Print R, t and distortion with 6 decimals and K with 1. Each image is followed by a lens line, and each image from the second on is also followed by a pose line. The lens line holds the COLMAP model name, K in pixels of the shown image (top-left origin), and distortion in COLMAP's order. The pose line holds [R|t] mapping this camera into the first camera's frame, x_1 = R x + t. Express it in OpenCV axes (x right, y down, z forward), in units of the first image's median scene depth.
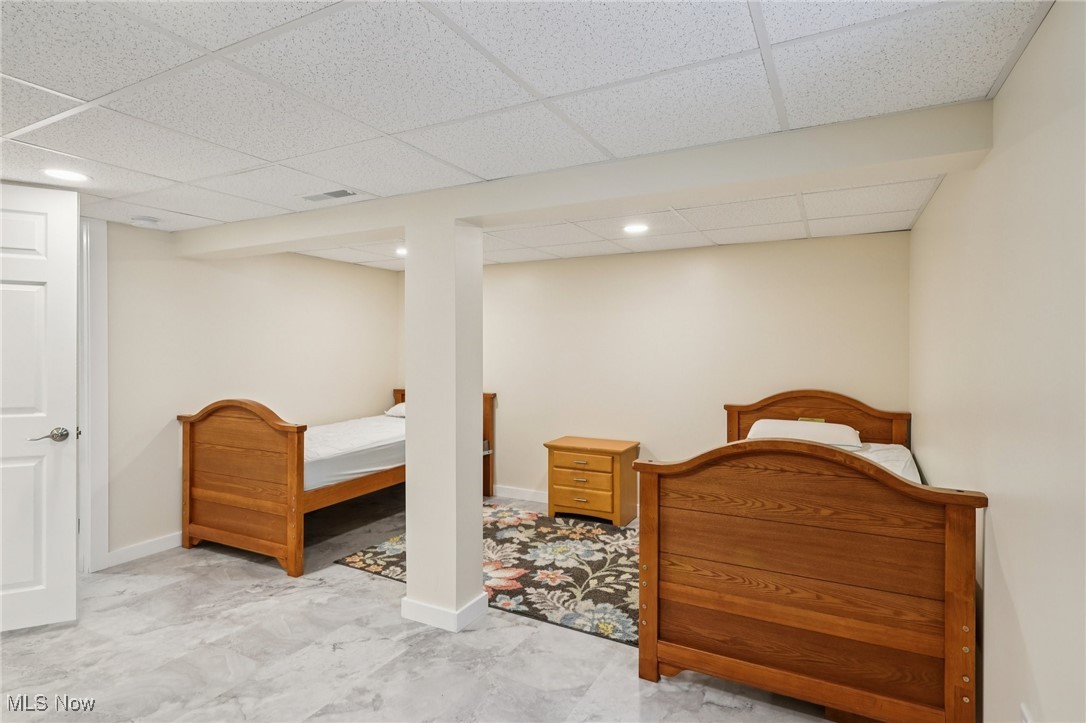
lens RADIAL K [[554.2, 0, 543.2], [0, 554.2, 356.6], [0, 0, 1]] dist [-0.002743, 0.000948]
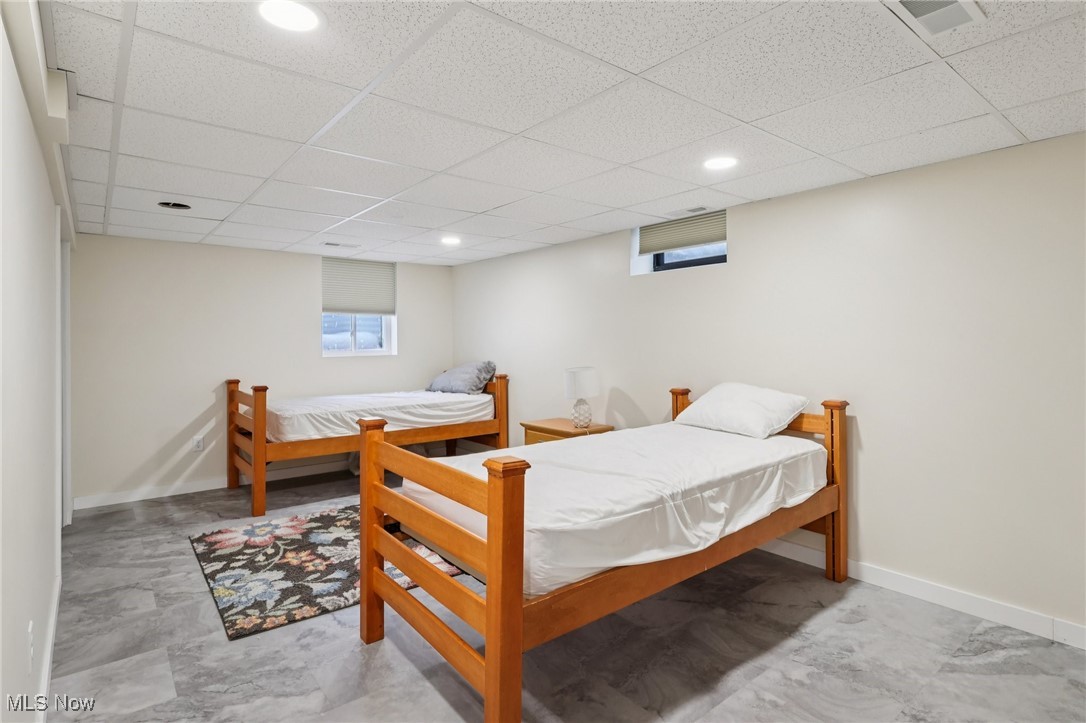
lens RADIAL K [[554.2, 0, 541.7], [0, 554.2, 354.2], [0, 0, 1]] dist [-0.002743, 0.000948]
pose [[0.398302, -0.024773, 0.916920, -0.724558], [0.010603, 0.999693, 0.022404, 0.013374], [-0.917193, 0.000798, 0.398442, 0.335043]]
